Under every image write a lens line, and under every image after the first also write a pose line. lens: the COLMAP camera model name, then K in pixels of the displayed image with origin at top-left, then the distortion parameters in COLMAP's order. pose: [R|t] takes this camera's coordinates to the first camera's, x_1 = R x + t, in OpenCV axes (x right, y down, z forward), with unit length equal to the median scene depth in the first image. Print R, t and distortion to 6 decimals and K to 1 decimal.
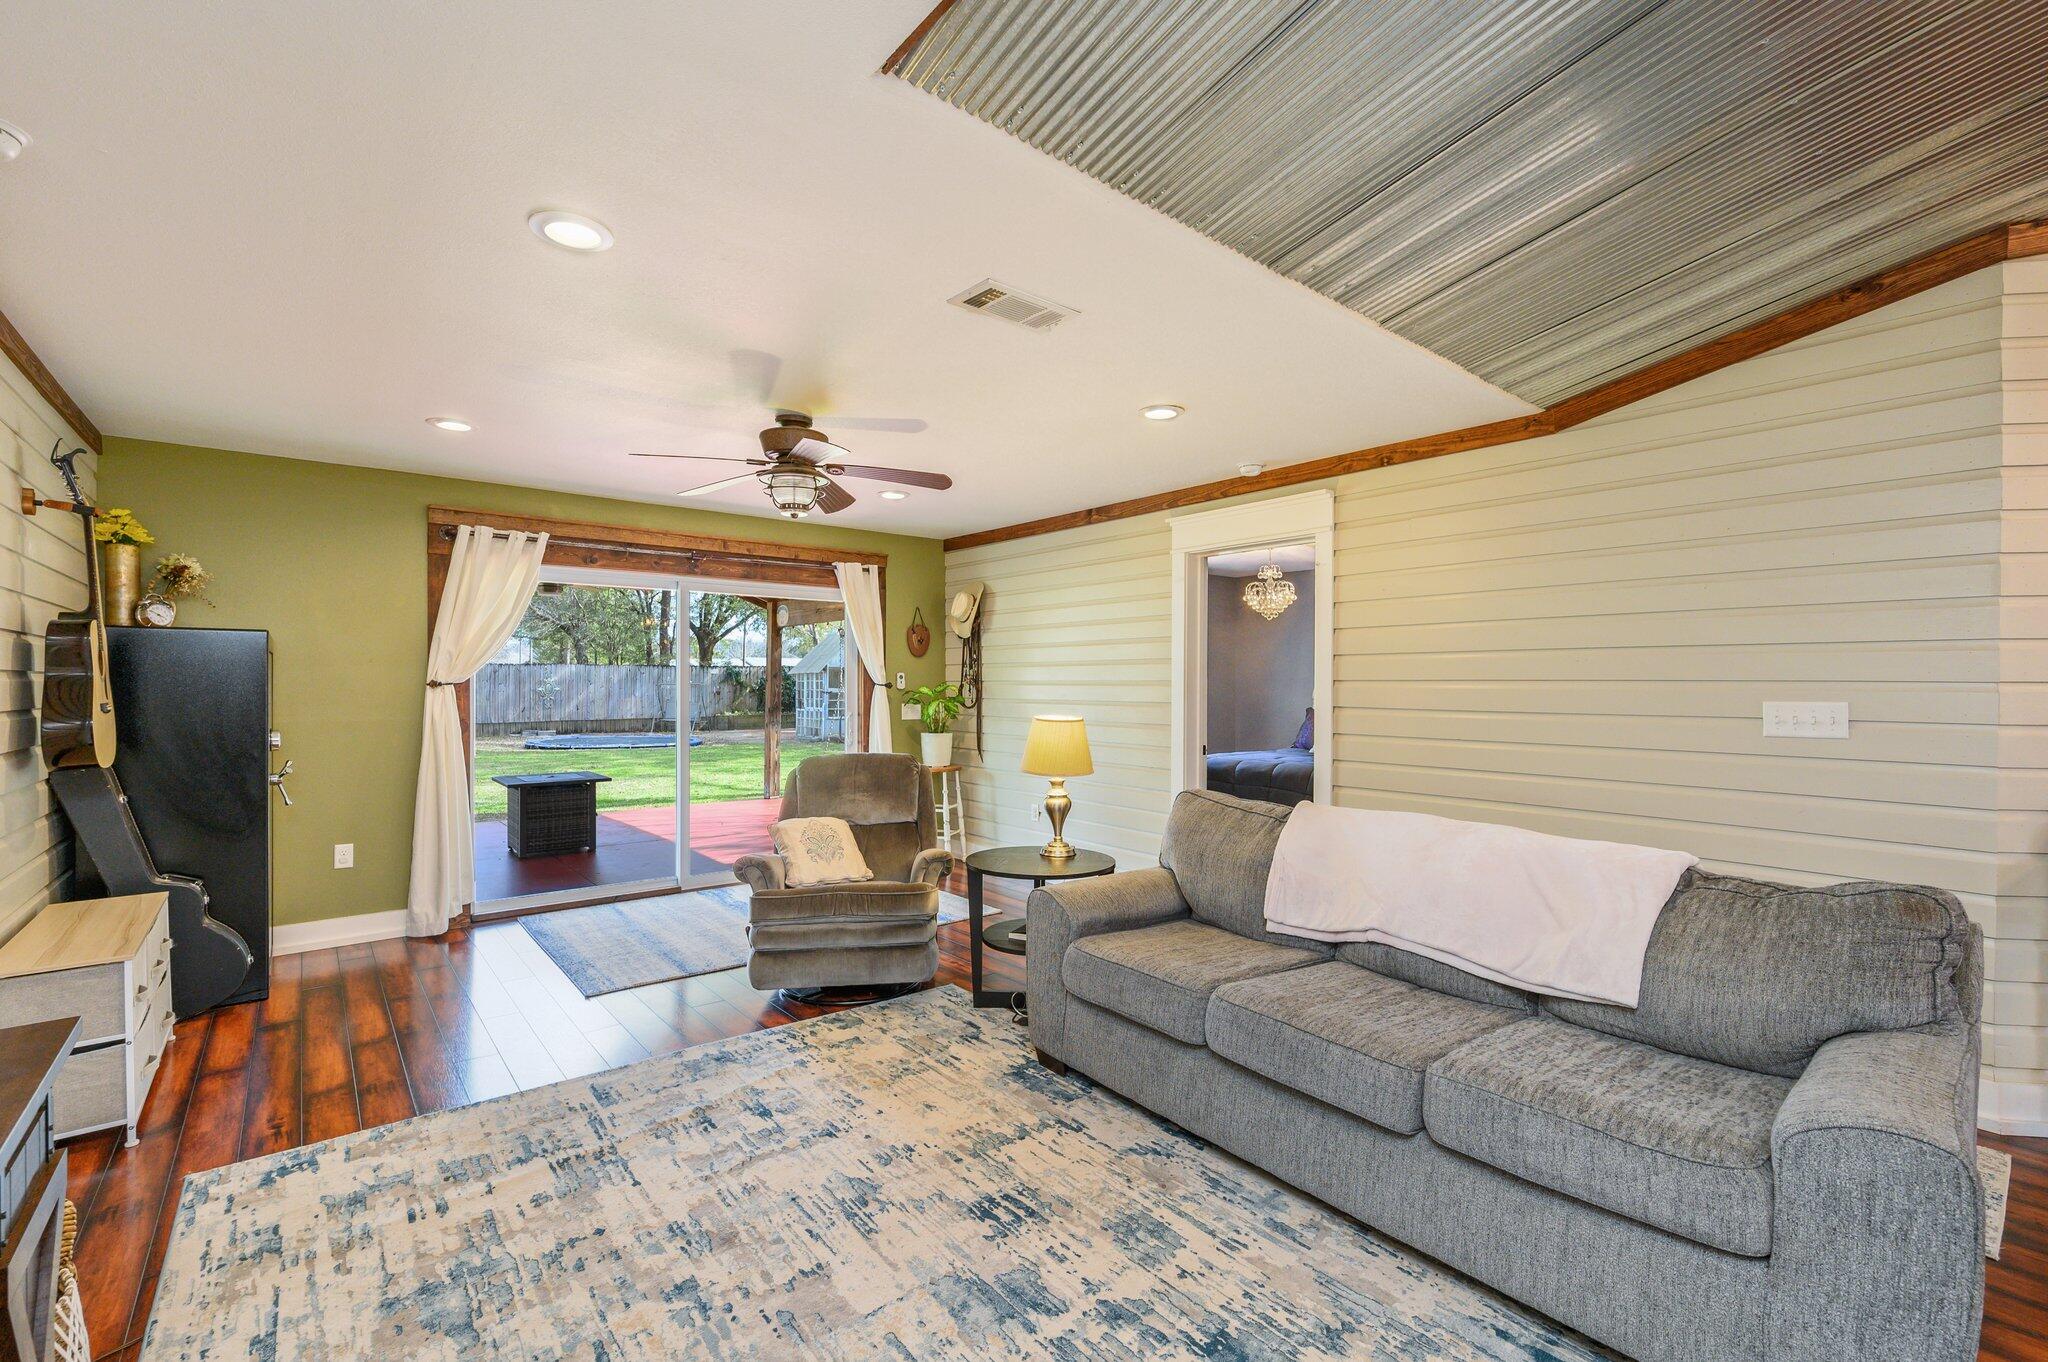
lens RADIAL K [[882.8, 0, 1035.4], [0, 882.8, 688.0], [0, 0, 1]] dist [0.000705, -0.000623]
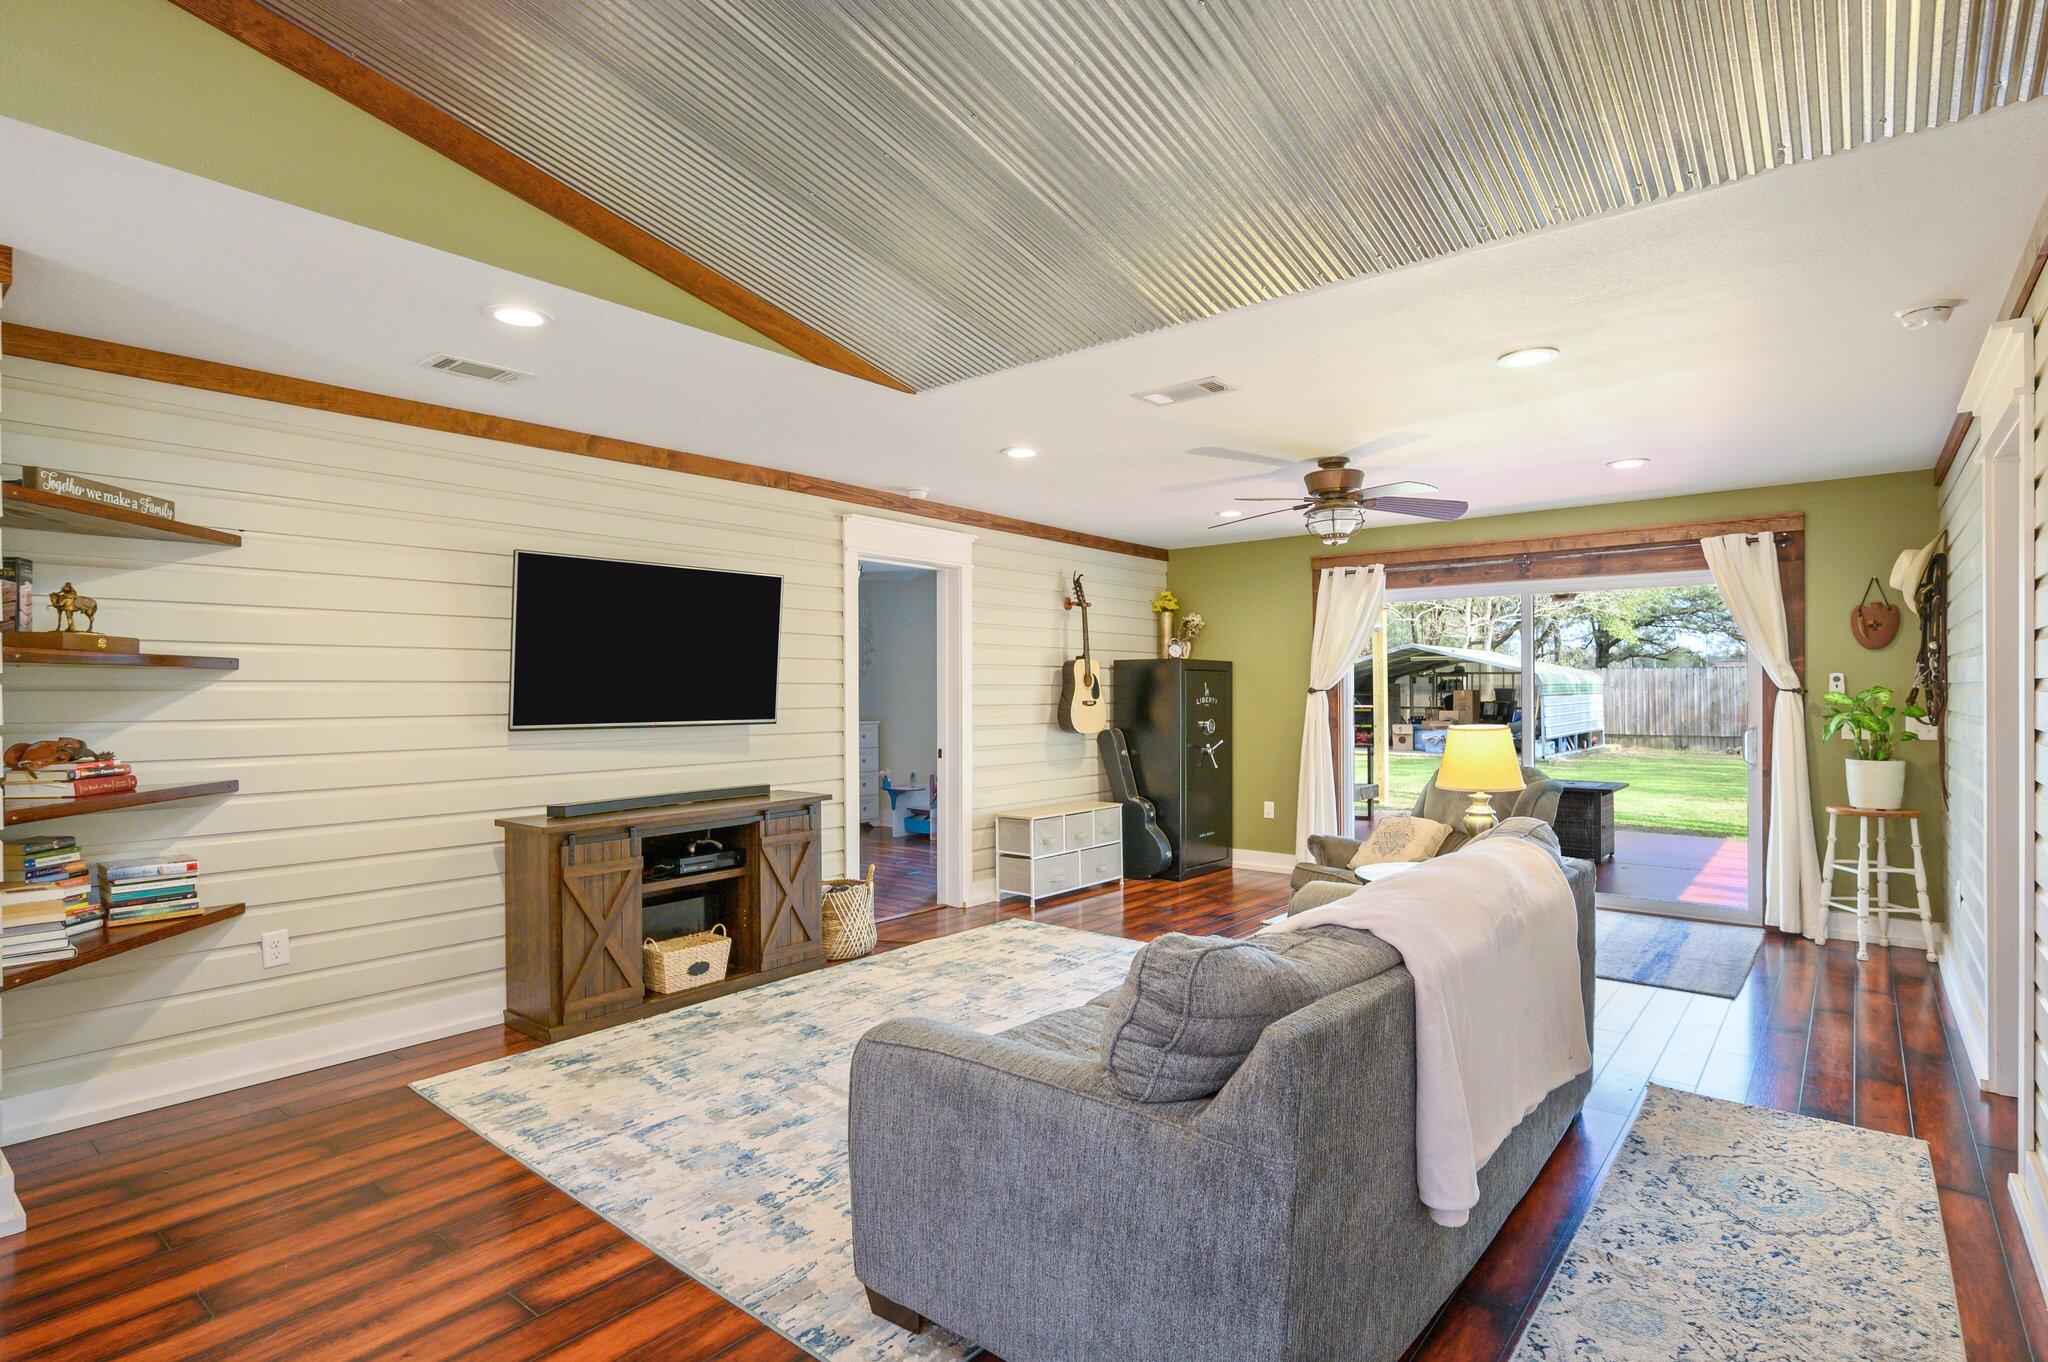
lens RADIAL K [[1043.4, 0, 1017.5], [0, 1043.4, 692.9], [0, 0, 1]] dist [-0.001287, -0.001222]
pose [[0.176728, -0.000311, -0.984260, 1.401260], [-0.001847, 0.999998, -0.000647, 0.001799], [0.984258, 0.001932, 0.176727, 0.500253]]
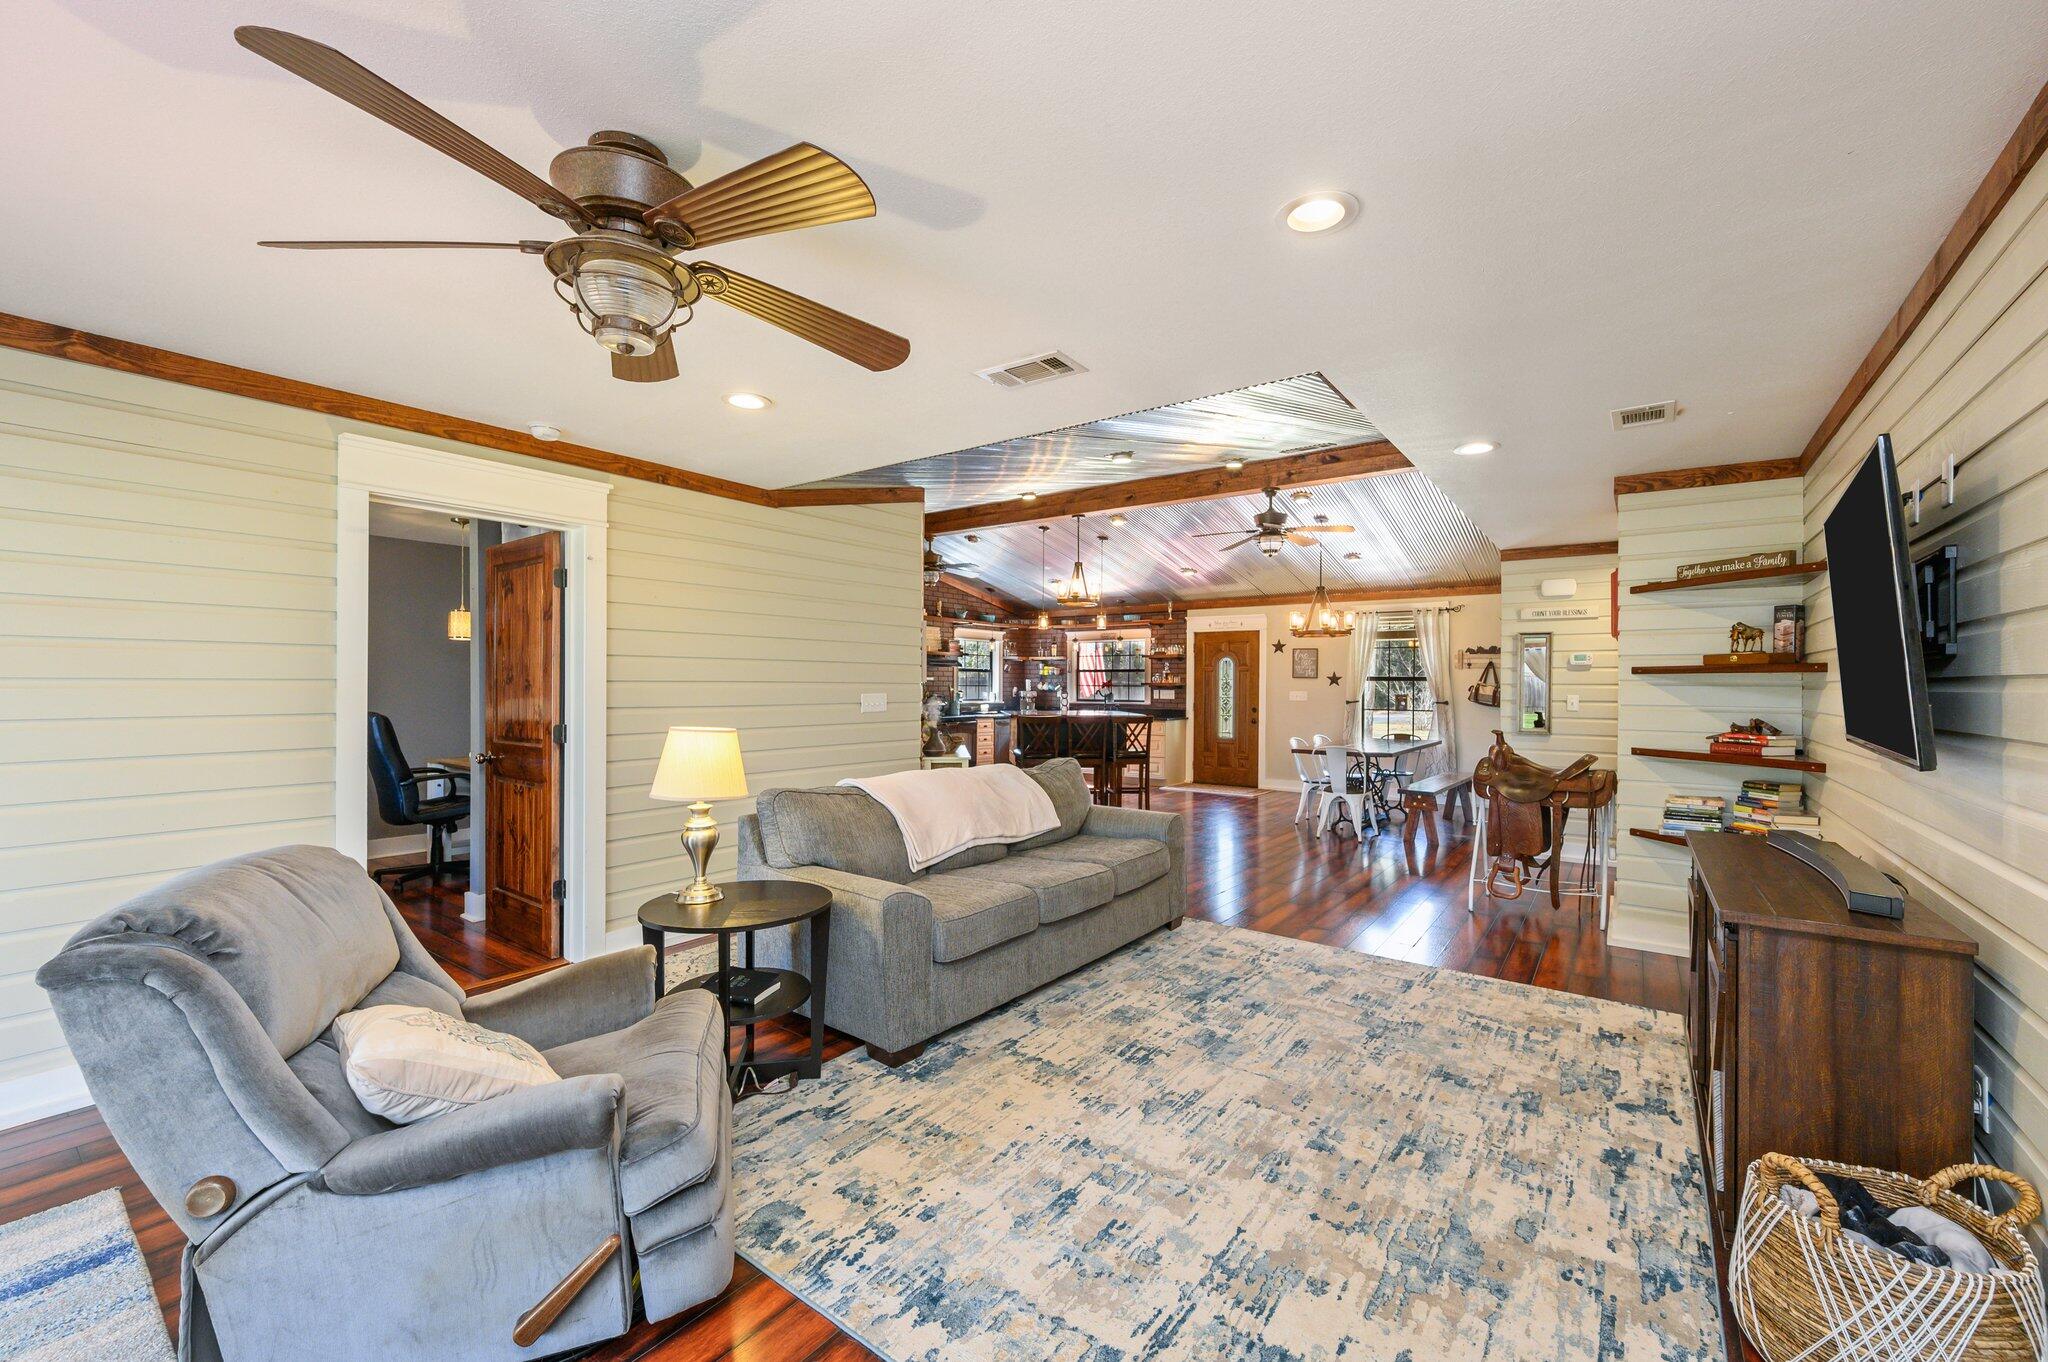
lens RADIAL K [[814.0, 0, 1039.9], [0, 814.0, 682.1], [0, 0, 1]] dist [-0.000679, 0.000547]
pose [[-0.244301, -0.000970, 0.969699, -1.093515], [0.000035, 0.999999, 0.001009, -0.013091], [-0.969699, 0.000281, -0.244301, 1.258638]]
